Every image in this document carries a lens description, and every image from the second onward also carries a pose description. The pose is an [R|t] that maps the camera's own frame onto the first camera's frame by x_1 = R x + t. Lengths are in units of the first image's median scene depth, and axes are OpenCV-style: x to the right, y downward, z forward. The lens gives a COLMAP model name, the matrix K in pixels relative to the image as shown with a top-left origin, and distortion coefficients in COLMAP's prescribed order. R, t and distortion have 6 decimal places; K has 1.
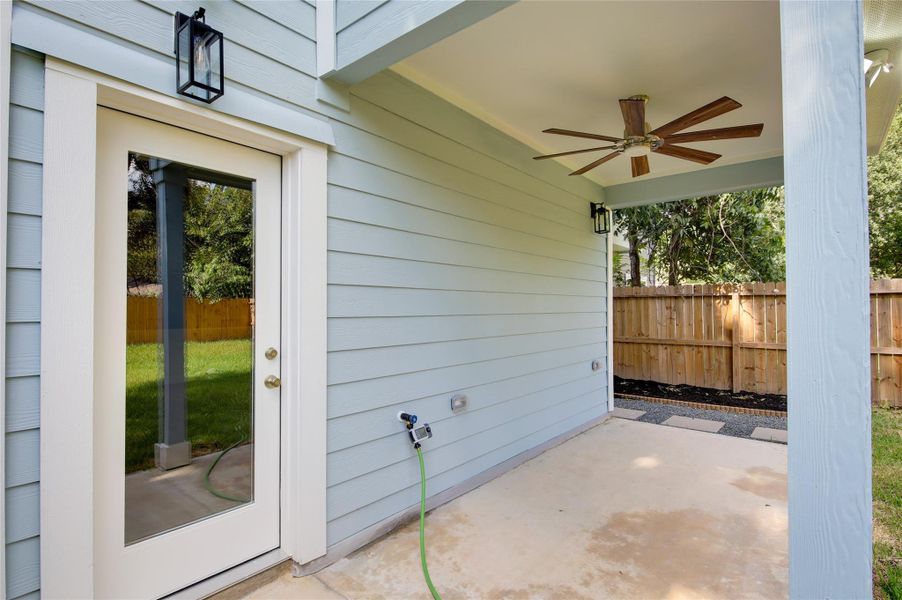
lens RADIAL K [[459.2, 0, 454.2], [0, 459.2, 301.5], [0, 0, 1]] dist [-0.002445, -0.001076]
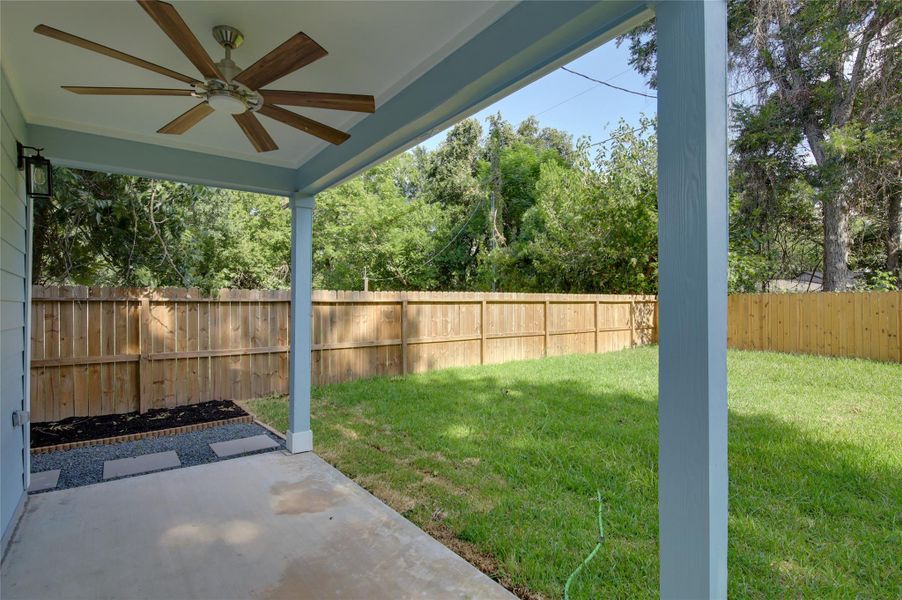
lens RADIAL K [[459.2, 0, 454.3], [0, 459.2, 298.8], [0, 0, 1]] dist [-0.002445, -0.001076]
pose [[0.217898, 0.015986, 0.975841, -0.109436], [-0.005459, 0.999870, -0.015161, -0.007254], [-0.975956, -0.002024, 0.217957, 0.245586]]
